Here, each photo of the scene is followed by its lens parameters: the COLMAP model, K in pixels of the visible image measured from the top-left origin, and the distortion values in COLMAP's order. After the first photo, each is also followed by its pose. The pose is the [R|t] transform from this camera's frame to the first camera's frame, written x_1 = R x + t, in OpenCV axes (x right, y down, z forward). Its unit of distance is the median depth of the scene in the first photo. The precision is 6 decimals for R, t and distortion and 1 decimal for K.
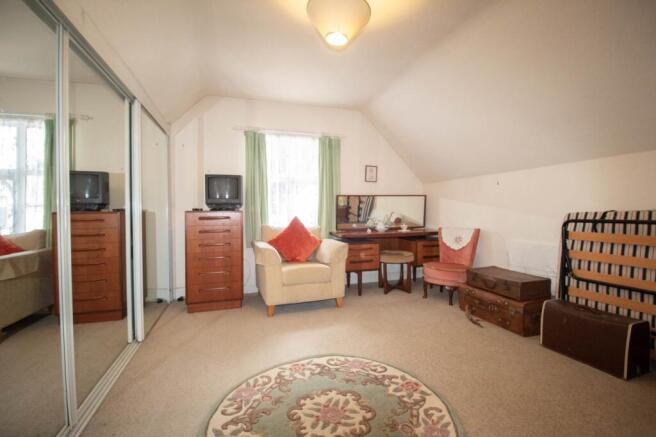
lens RADIAL K [[310.3, 0, 328.0], [0, 310.3, 218.5], [0, 0, 1]] dist [-0.002184, -0.000195]
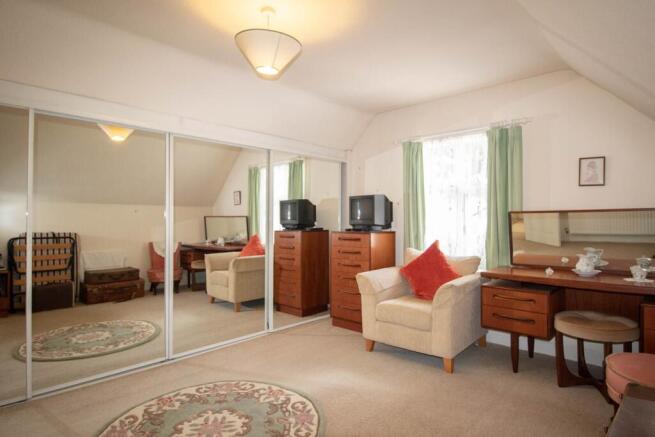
lens RADIAL K [[369.1, 0, 327.5], [0, 369.1, 218.5], [0, 0, 1]] dist [-0.002137, -0.000347]
pose [[0.487601, 0.000152, -0.873066, 0.691938], [-0.025915, 0.999562, -0.014299, -0.051507], [0.872682, 0.029598, 0.487391, 0.360515]]
